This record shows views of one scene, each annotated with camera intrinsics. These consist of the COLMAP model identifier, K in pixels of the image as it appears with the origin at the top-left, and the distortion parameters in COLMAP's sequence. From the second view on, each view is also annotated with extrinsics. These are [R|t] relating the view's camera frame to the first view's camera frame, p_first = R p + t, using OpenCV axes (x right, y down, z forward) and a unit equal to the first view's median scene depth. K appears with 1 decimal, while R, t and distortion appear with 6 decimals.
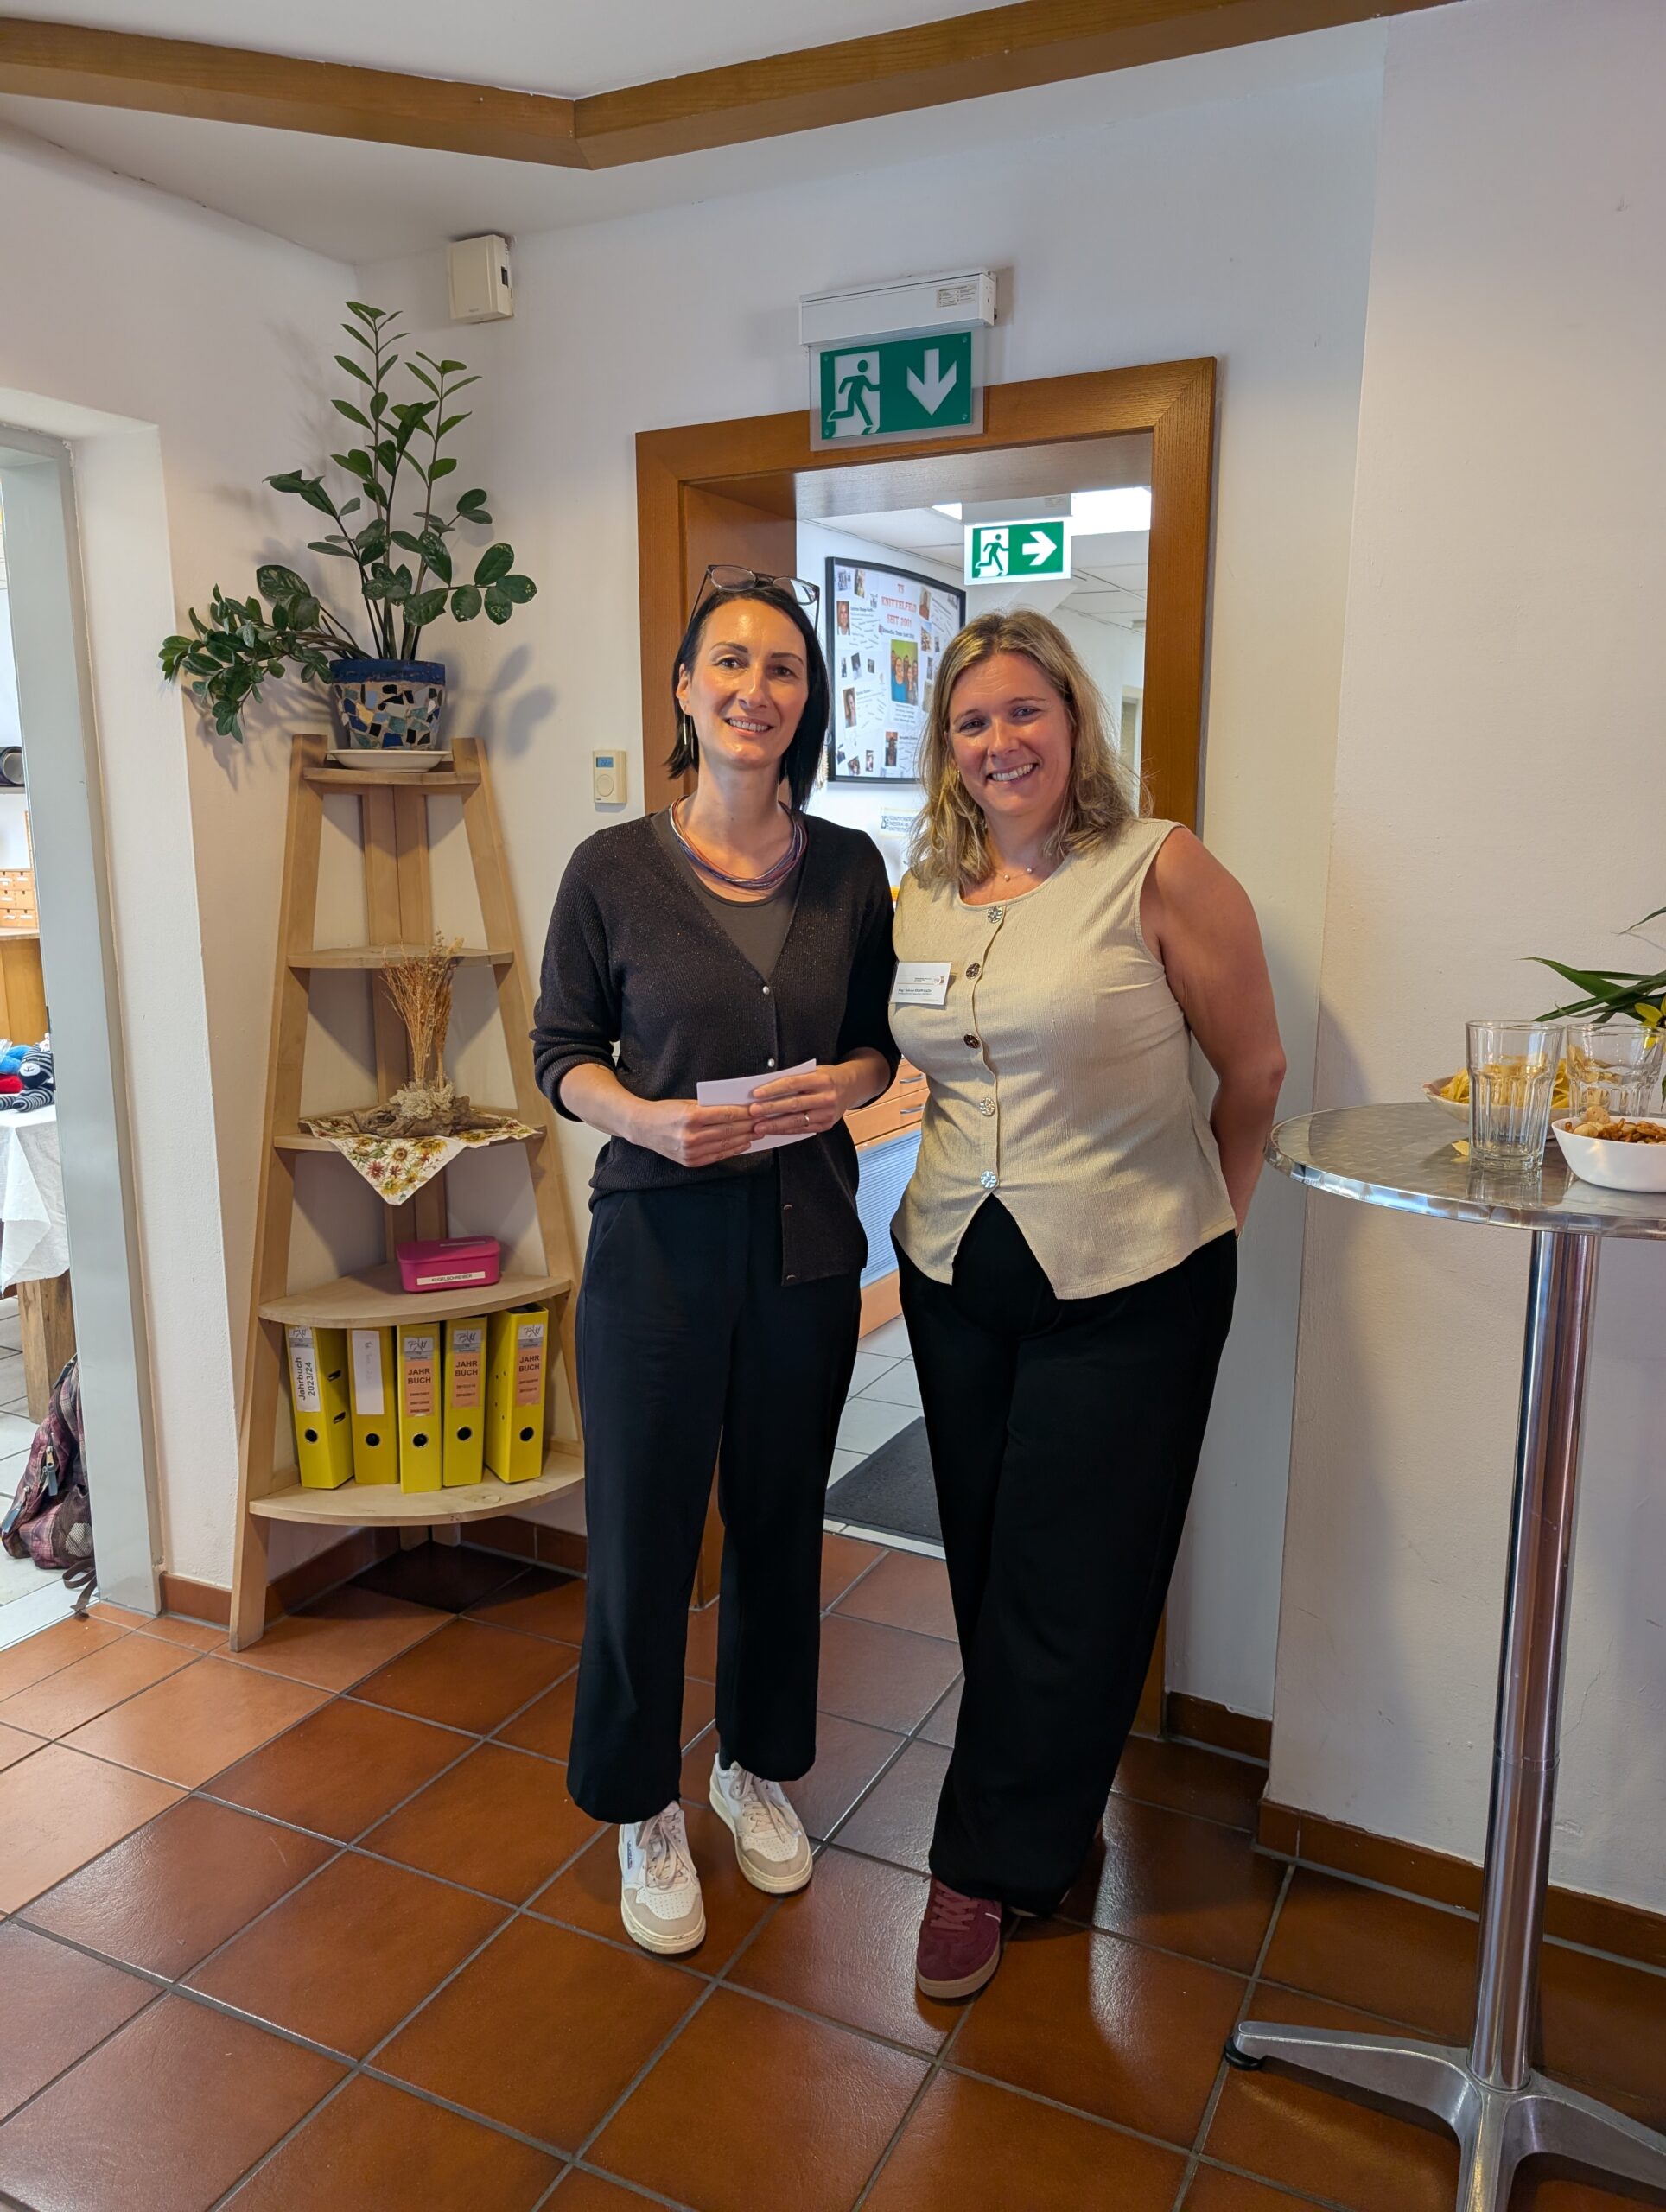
lens RADIAL K [[1615.9, 0, 873.1], [0, 1615.9, 1107.9], [0, 0, 1]] dist [0.001512, 0.040057]
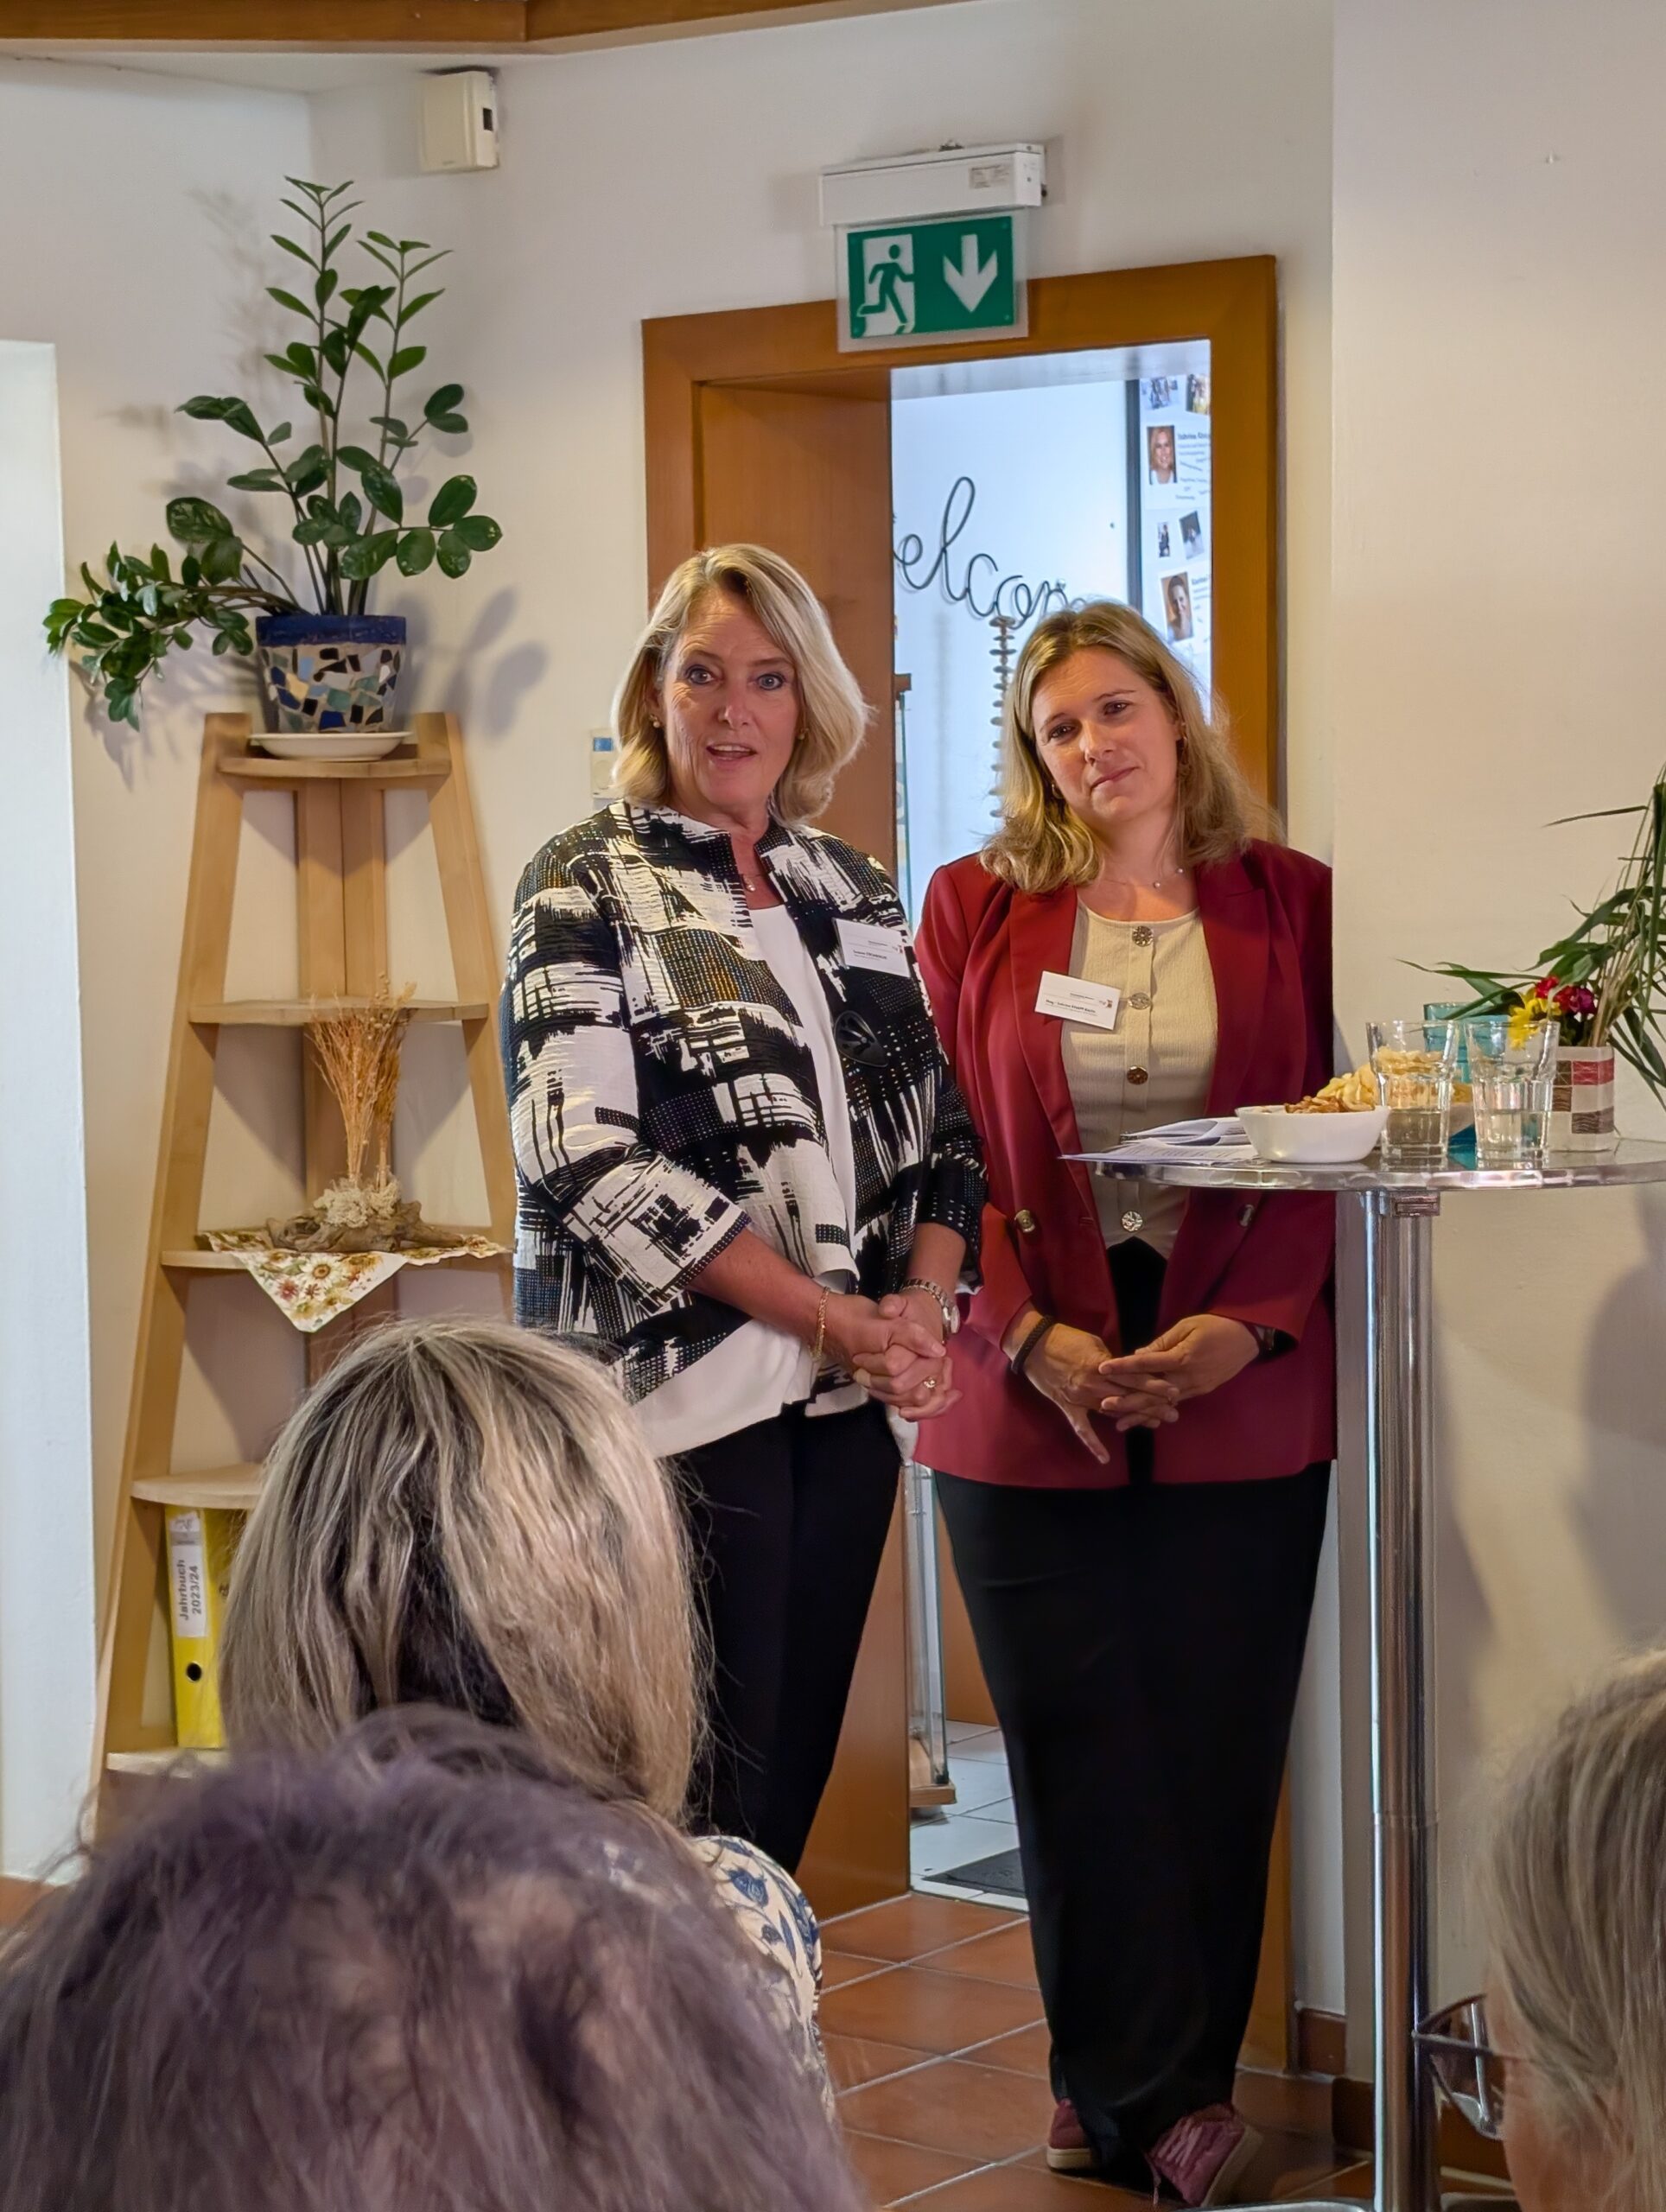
lens RADIAL K [[4821.8, 0, 922.6], [0, 4821.8, 1107.3], [0, 0, 1]] dist [0.268653, -0.702317]
pose [[0.975756, -0.001062, -0.218857, 0.462170], [-0.022634, 0.994137, -0.105735, 0.182339], [0.217686, 0.108125, 0.970011, -1.100792]]
